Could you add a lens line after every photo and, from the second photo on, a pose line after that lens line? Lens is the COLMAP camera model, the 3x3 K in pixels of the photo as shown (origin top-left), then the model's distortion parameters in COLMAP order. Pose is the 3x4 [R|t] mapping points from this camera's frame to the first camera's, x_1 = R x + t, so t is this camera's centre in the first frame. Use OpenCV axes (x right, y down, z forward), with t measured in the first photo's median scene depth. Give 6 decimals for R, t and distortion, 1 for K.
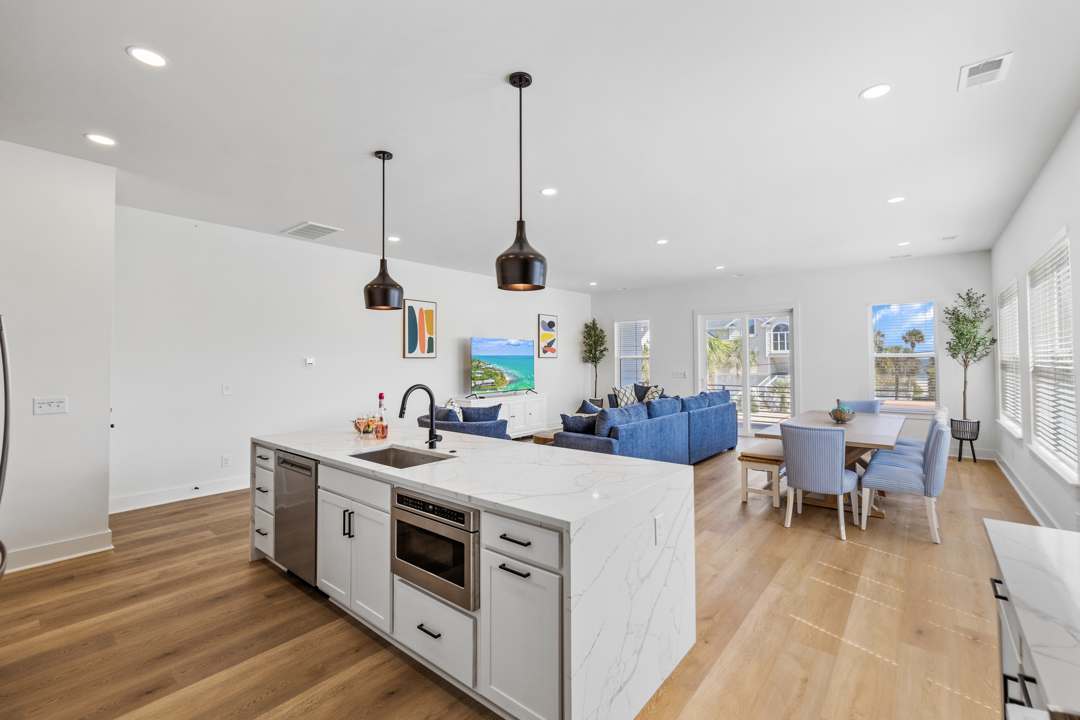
lens RADIAL K [[462.5, 0, 545.6], [0, 462.5, 353.0], [0, 0, 1]] dist [-0.001303, -0.000060]
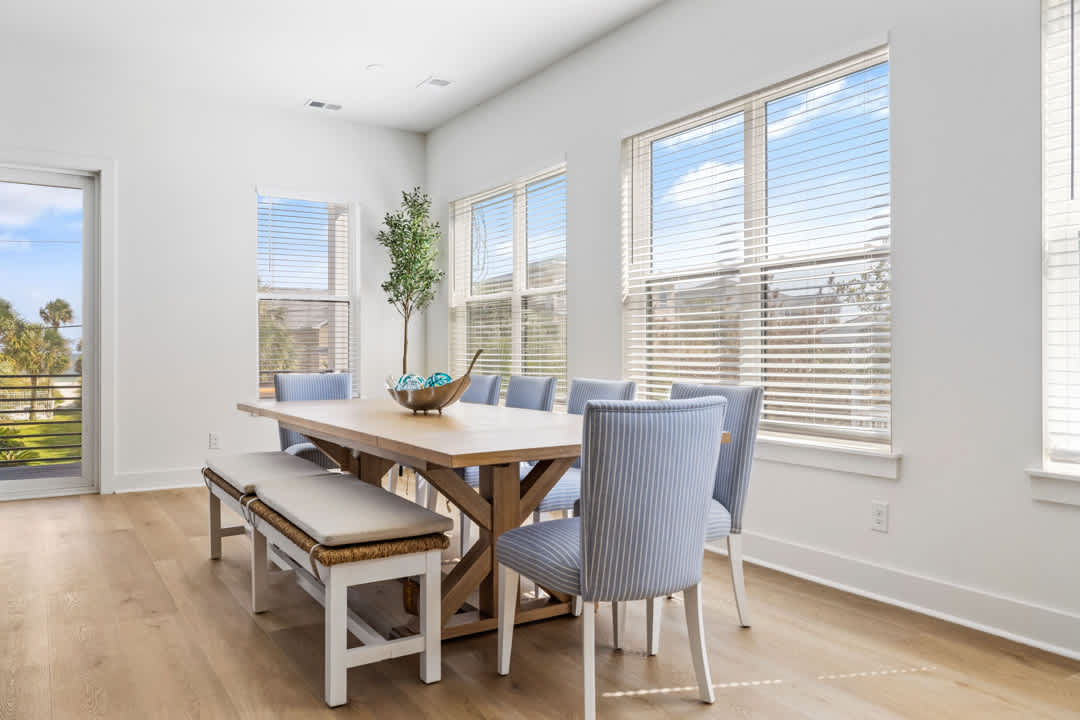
lens RADIAL K [[763.7, 0, 538.5], [0, 763.7, 357.9], [0, 0, 1]] dist [0.032399, -0.000030]
pose [[0.312501, -0.010725, 0.949857, 0.000483], [-0.009248, 0.999855, 0.014333, 0.056835], [-0.949872, -0.013263, 0.312356, 0.410174]]
